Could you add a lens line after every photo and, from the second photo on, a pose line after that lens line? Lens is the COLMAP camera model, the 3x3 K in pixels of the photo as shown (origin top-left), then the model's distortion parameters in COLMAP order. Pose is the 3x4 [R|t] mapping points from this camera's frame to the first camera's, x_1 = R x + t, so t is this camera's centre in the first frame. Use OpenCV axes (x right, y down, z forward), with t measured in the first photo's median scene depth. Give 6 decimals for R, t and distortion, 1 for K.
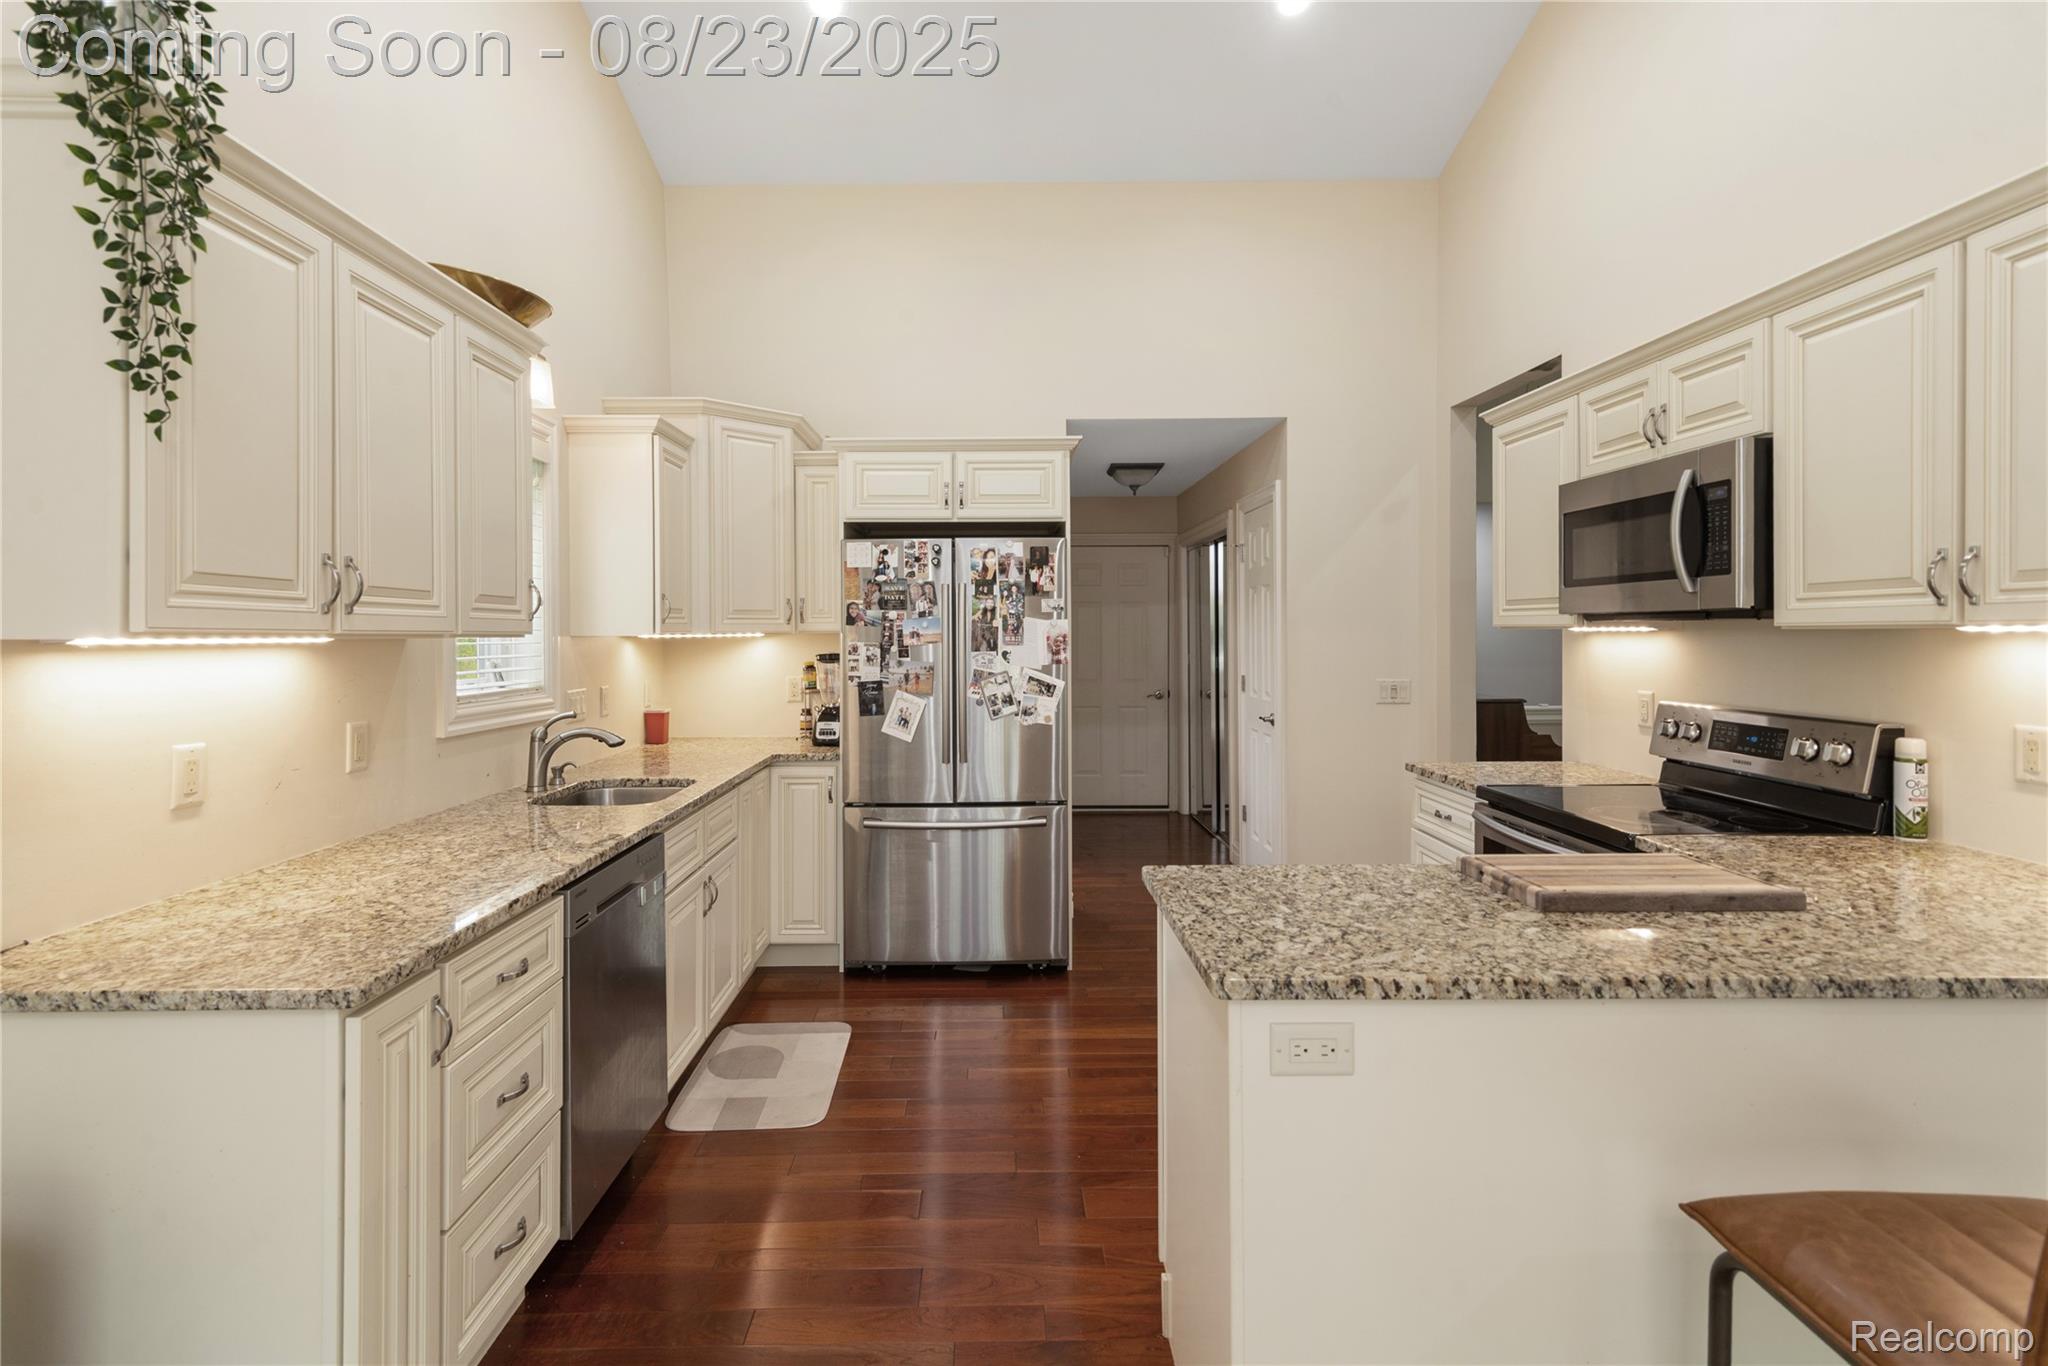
lens RADIAL K [[994.4, 0, 1004.6], [0, 994.4, 613.3], [0, 0, 1]] dist [0.022516, 0.000709]
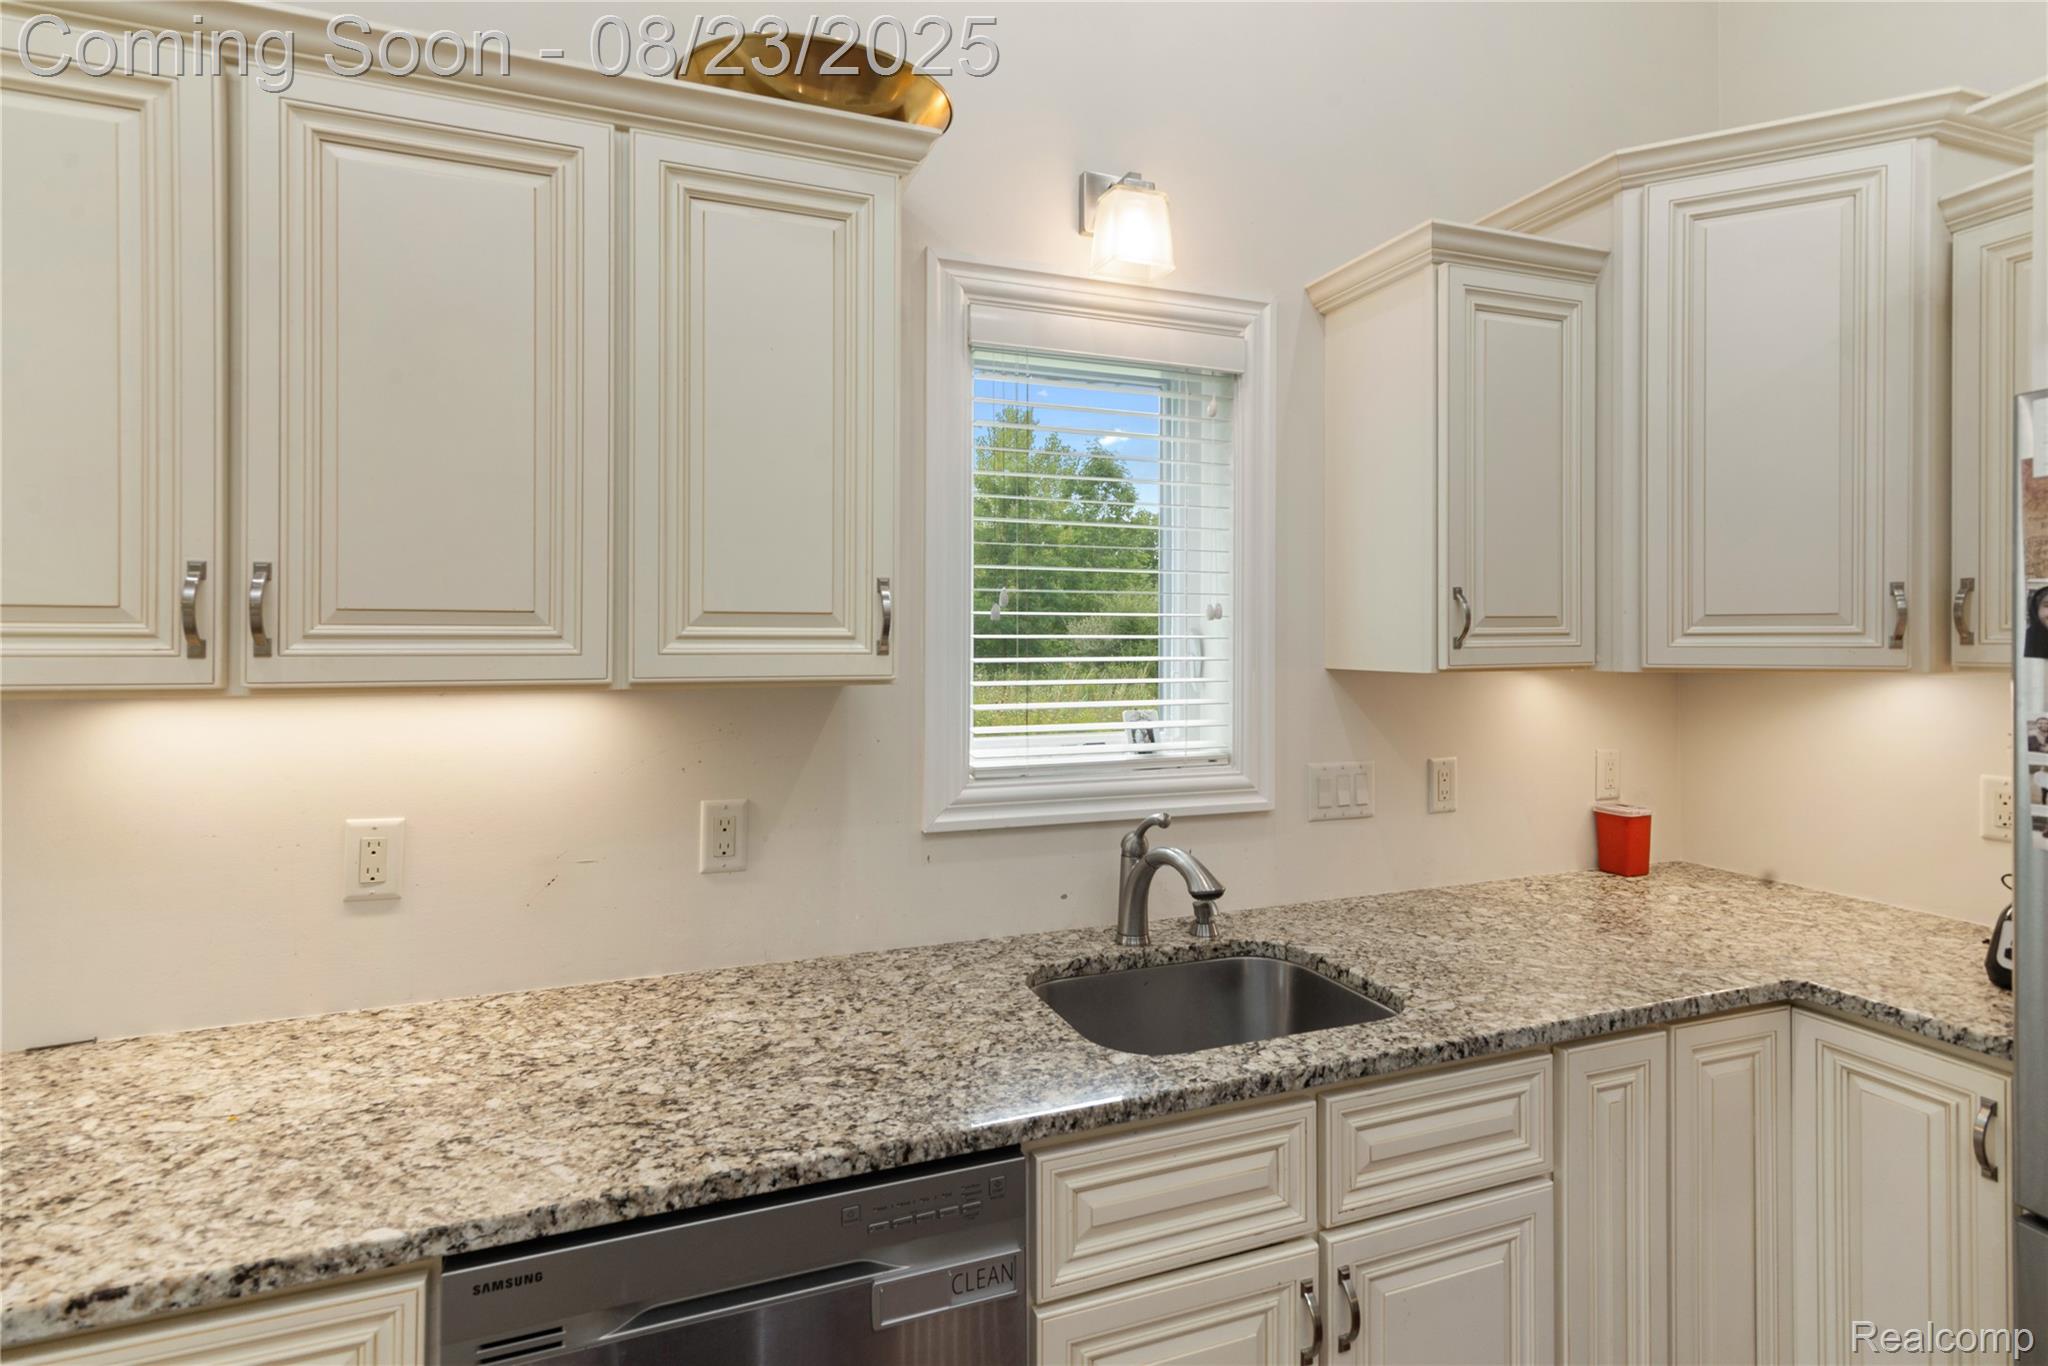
lens RADIAL K [[987.3, 0, 989.5], [0, 987.3, 642.1], [0, 0, 1]] dist [0.011902, 0.000511]
pose [[0.331970, 0.005050, -0.943277, 0.070038], [0.019600, 0.999733, 0.012250, -0.006023], [0.943086, -0.022555, 0.331782, 1.196387]]
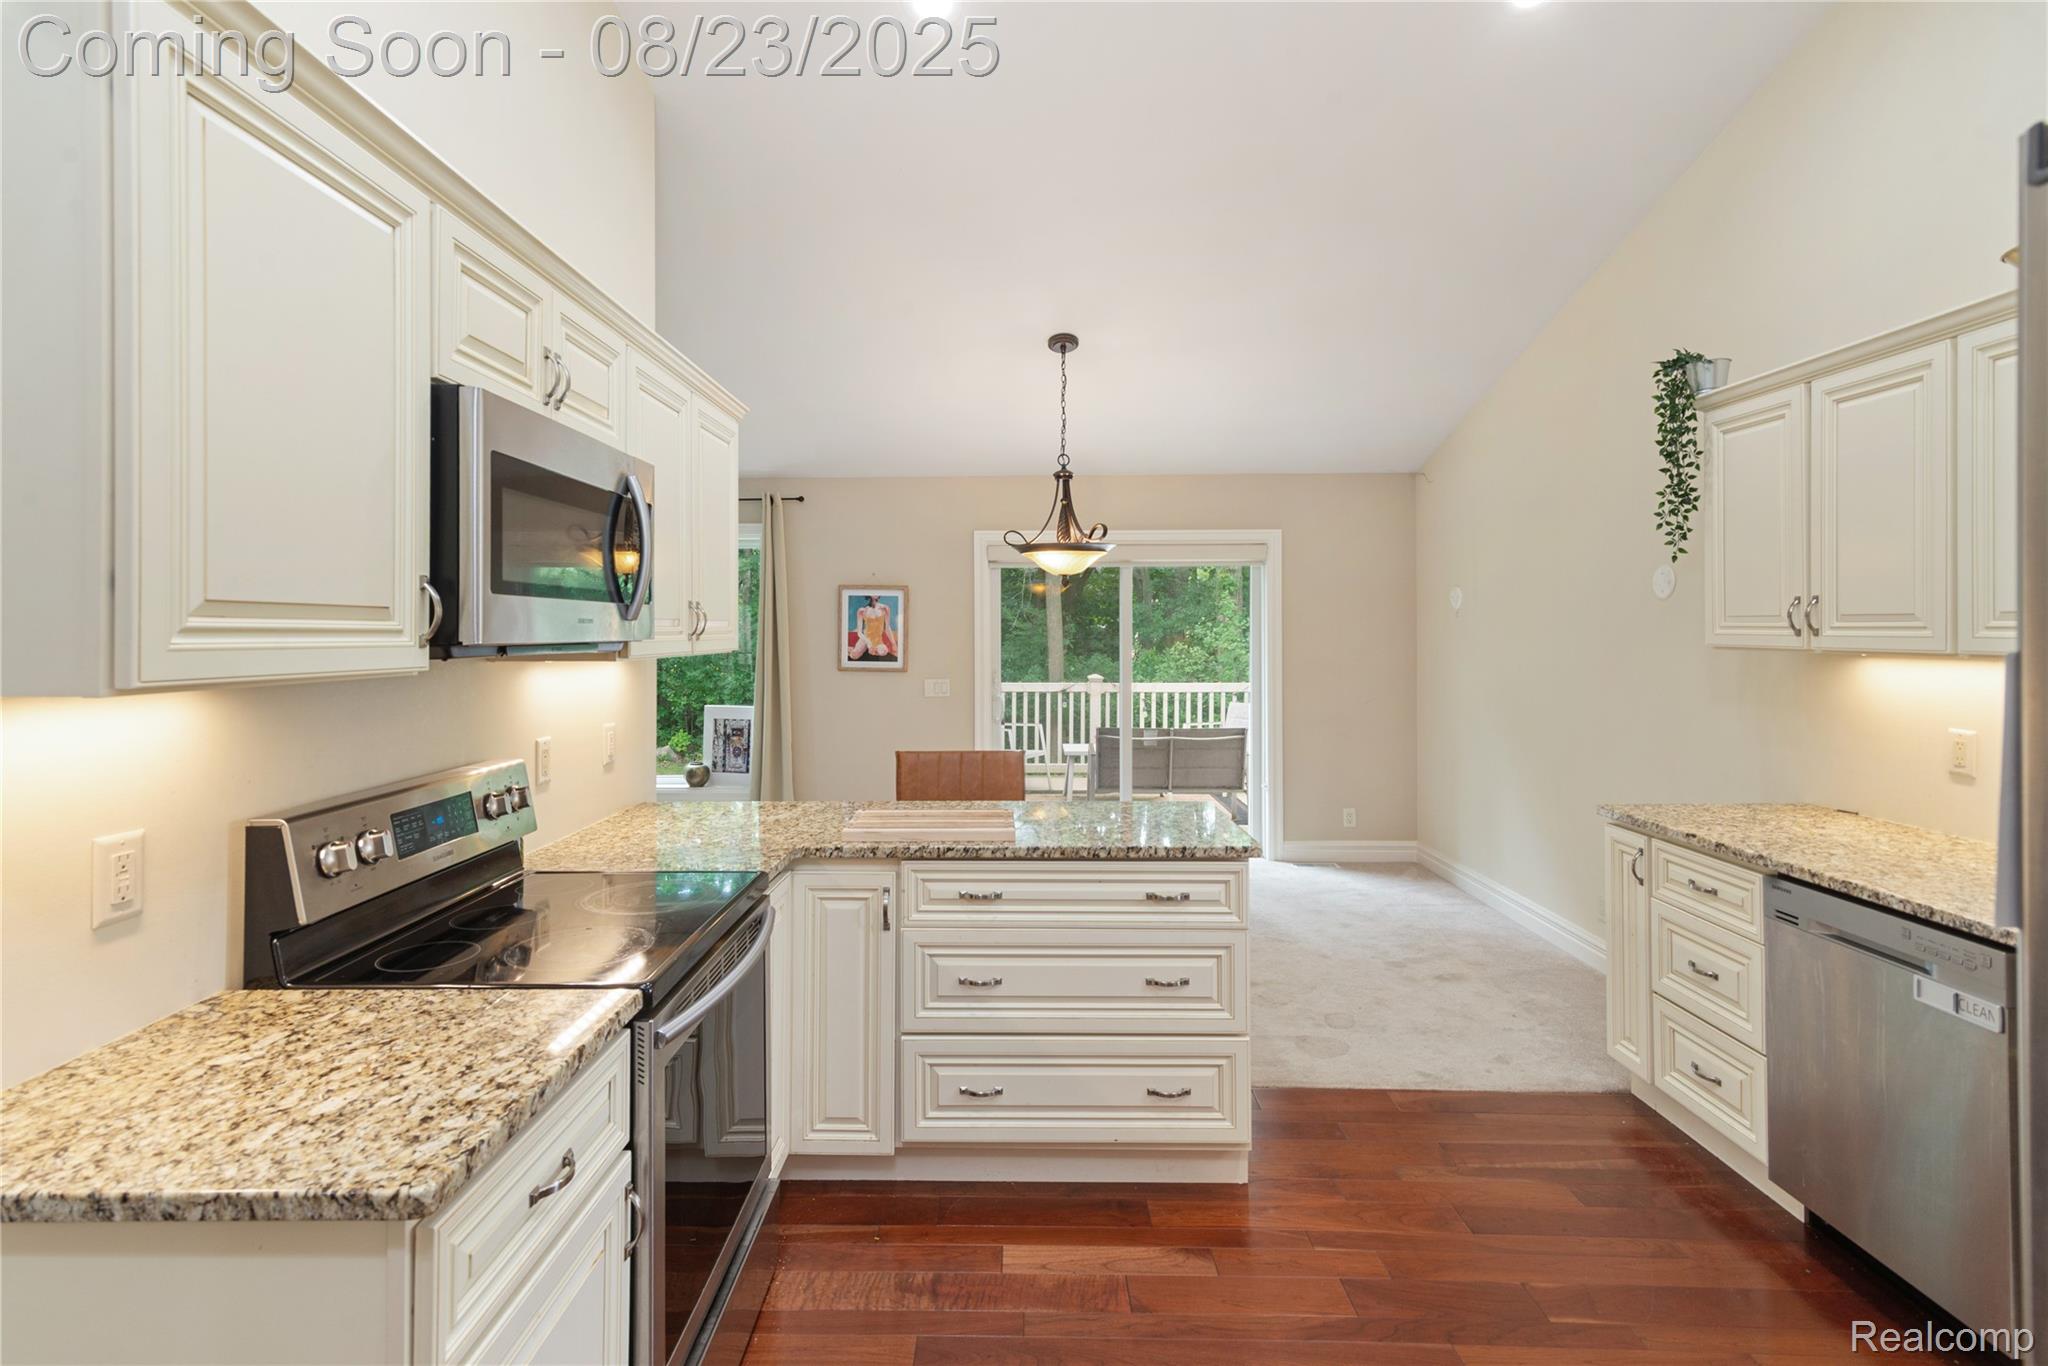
lens RADIAL K [[1020.6, 0, 996.9], [0, 1020.6, 620.9], [0, 0, 1]] dist [0.017117, -0.000072]
pose [[-0.999502, 0.008743, 0.030311, 0.453910], [0.007827, 0.999513, -0.030201, 0.013777], [-0.030561, -0.029949, -0.999084, 2.444279]]
